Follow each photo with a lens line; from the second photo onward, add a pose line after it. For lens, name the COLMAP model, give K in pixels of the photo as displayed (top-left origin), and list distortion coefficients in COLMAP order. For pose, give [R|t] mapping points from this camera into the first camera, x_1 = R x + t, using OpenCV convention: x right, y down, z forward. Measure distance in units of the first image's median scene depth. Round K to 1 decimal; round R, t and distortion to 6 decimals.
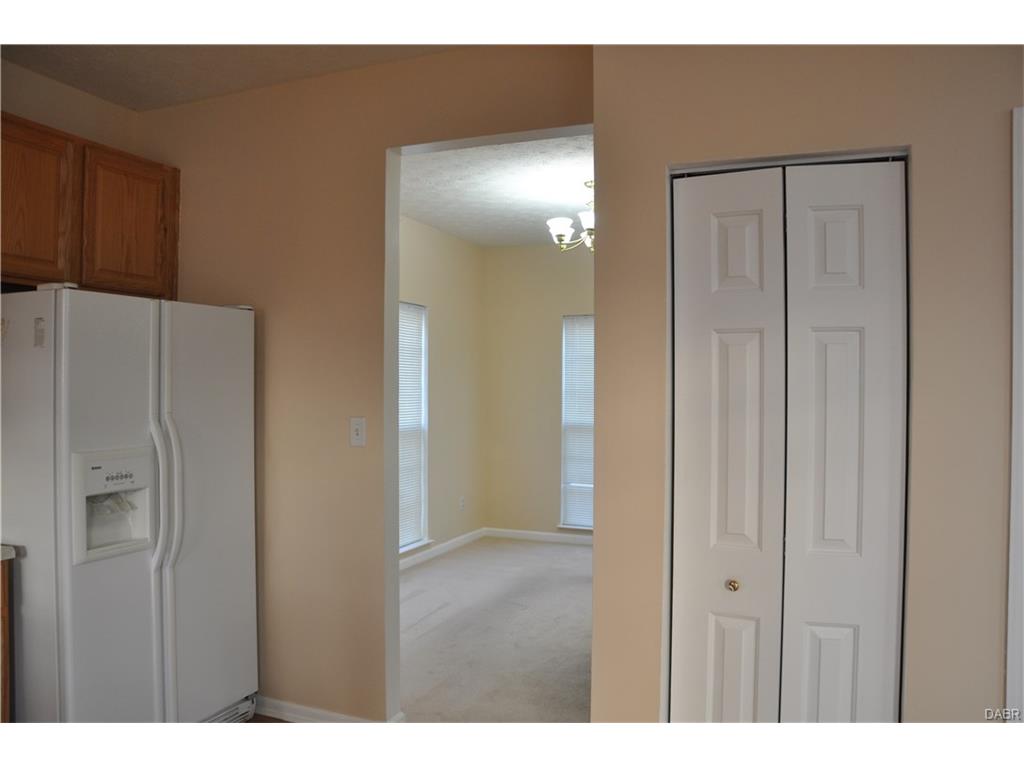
lens RADIAL K [[794.4, 0, 512.0], [0, 794.4, 384.0], [0, 0, 1]] dist [-0.163572, 0.121765]
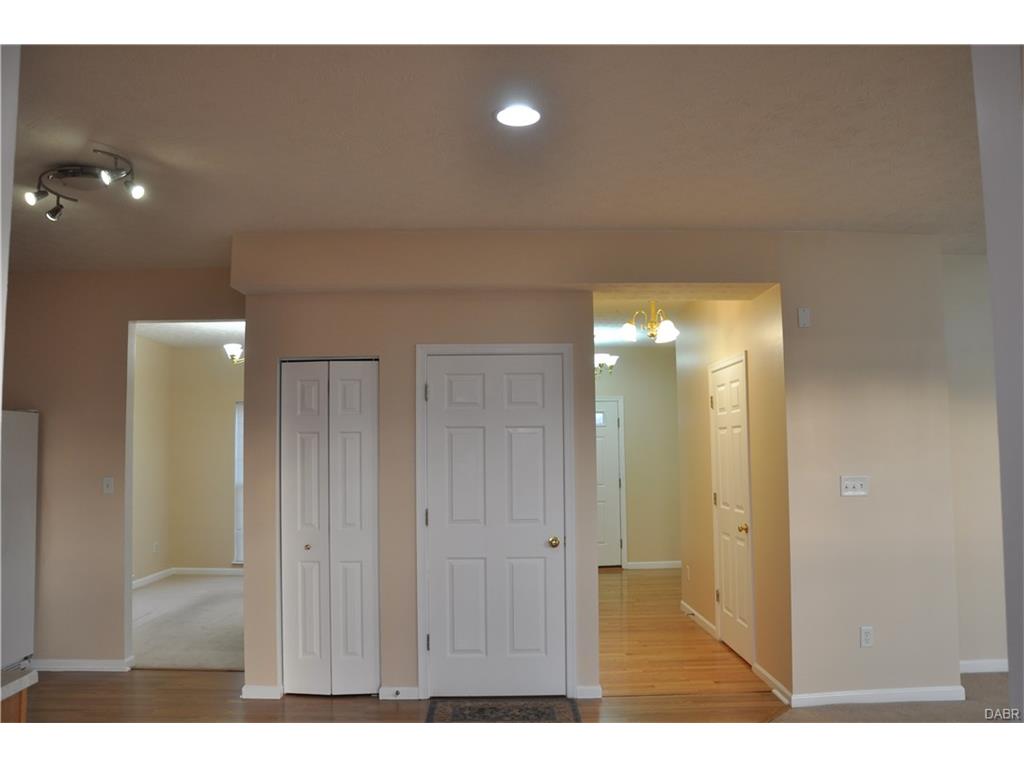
lens RADIAL K [[794.4, 0, 512.0], [0, 794.4, 384.0], [0, 0, 1]] dist [-0.163572, 0.121765]
pose [[0.922743, 0.015323, 0.385112, -0.035549], [0.016815, 0.996657, -0.079946, -0.013854], [-0.385049, 0.080245, 0.919401, -1.069808]]
